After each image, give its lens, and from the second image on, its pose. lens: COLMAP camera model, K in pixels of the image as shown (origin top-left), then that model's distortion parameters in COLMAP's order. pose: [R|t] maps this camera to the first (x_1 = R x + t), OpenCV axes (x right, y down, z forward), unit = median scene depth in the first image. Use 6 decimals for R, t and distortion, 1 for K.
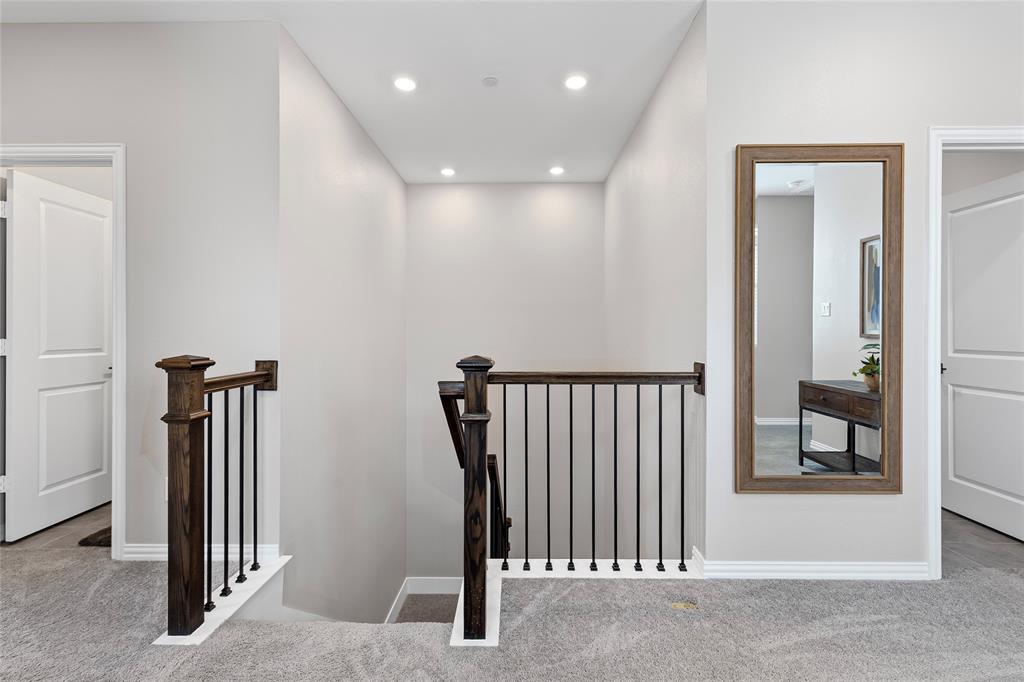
lens RADIAL K [[457.1, 0, 511.9], [0, 457.1, 334.4], [0, 0, 1]] dist [-0.004131, -0.000366]
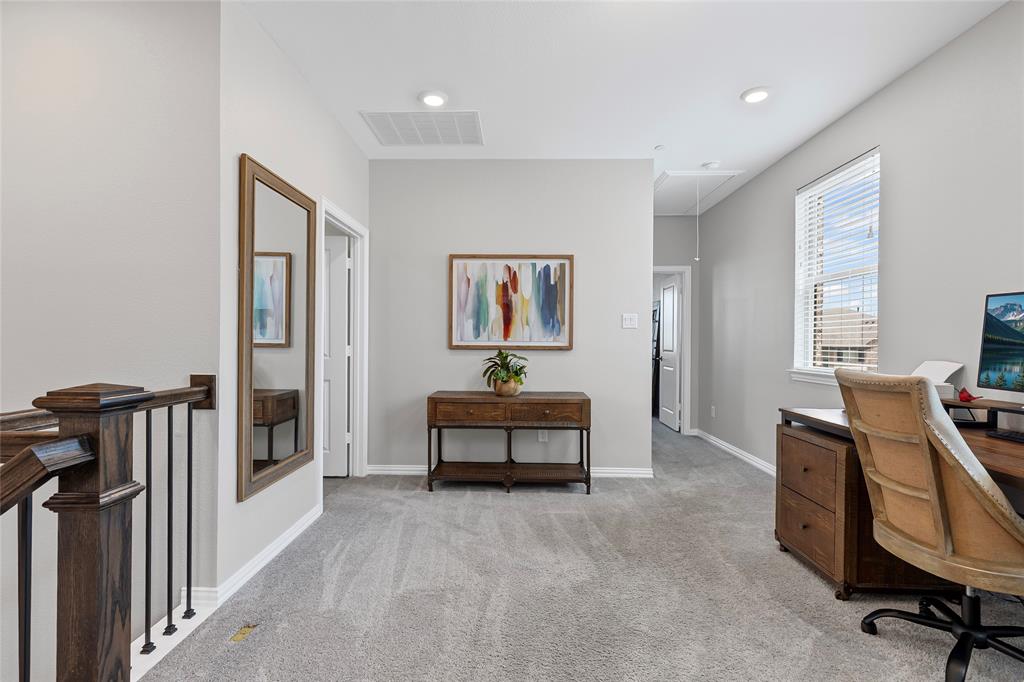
lens RADIAL K [[457.1, 0, 510.0], [0, 457.1, 340.4], [0, 0, 1]] dist [-0.004131, -0.000366]
pose [[-0.003152, 0.000379, 0.999995, -0.512405], [0.003095, 0.999995, -0.000369, -0.002914], [-0.999990, 0.003094, -0.003153, 0.417904]]
